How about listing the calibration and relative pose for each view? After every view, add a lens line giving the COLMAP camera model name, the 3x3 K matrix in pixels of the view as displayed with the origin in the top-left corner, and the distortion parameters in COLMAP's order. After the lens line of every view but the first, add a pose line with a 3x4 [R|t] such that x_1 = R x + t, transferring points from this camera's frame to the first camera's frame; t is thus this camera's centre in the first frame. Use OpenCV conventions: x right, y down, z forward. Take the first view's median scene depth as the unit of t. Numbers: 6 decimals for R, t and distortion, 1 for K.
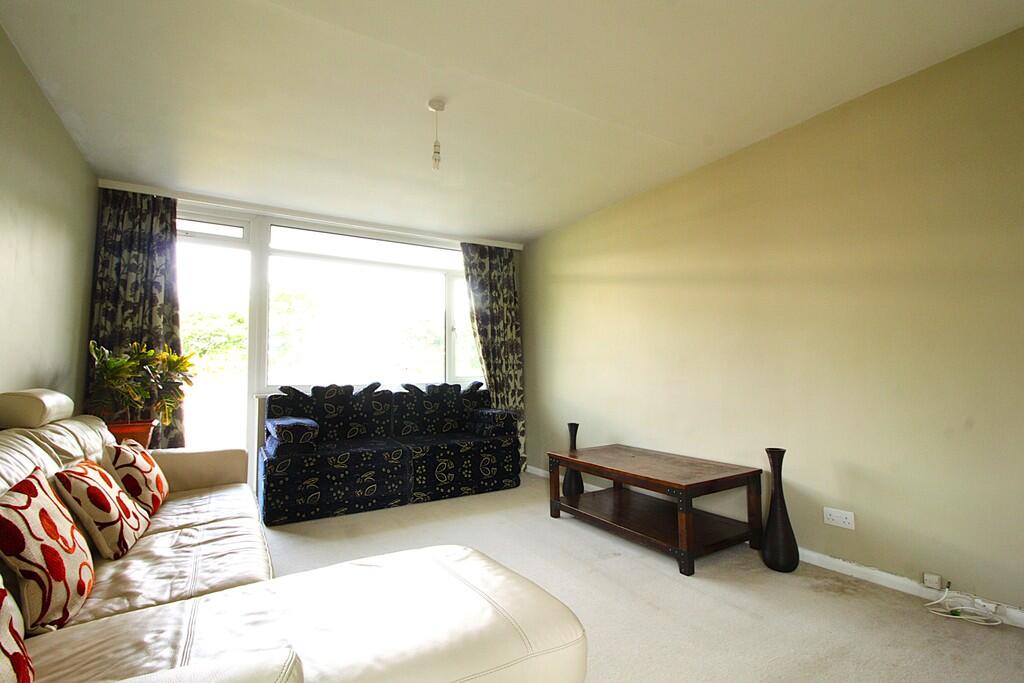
lens RADIAL K [[507.1, 0, 512.0], [0, 507.1, 341.5], [0, 0, 1]] dist [0.012813, -0.020180]
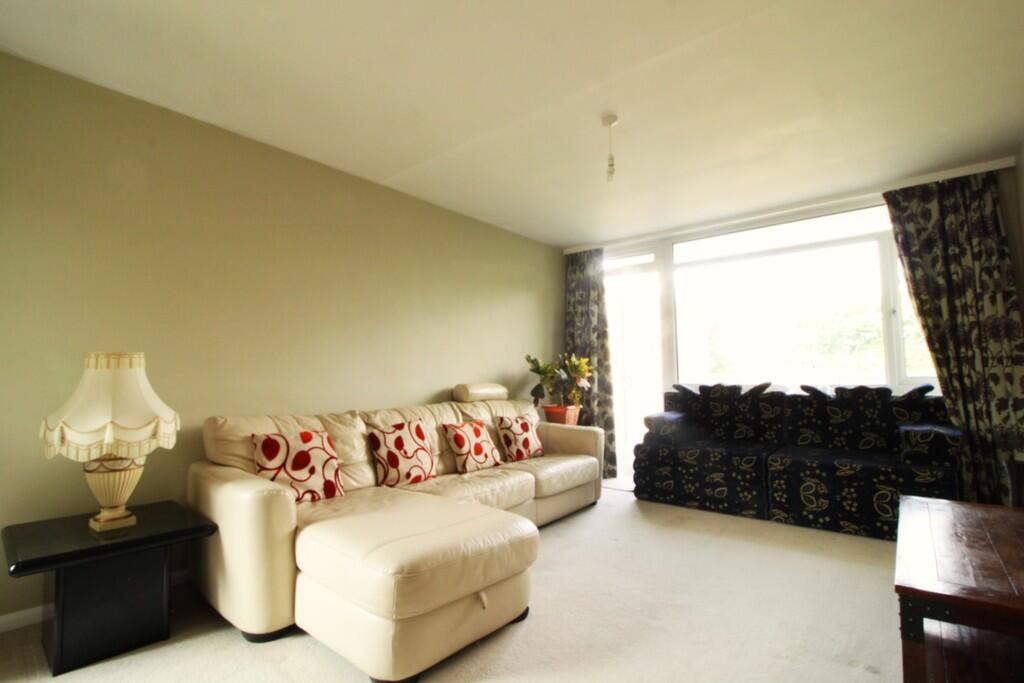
lens RADIAL K [[507.1, 0, 512.0], [0, 507.1, 341.5], [0, 0, 1]] dist [0.012813, -0.020180]
pose [[0.275430, -0.059342, -0.959488, 0.444757], [0.066693, 0.996868, -0.042509, 0.013284], [0.959005, -0.052283, 0.278525, 0.276650]]
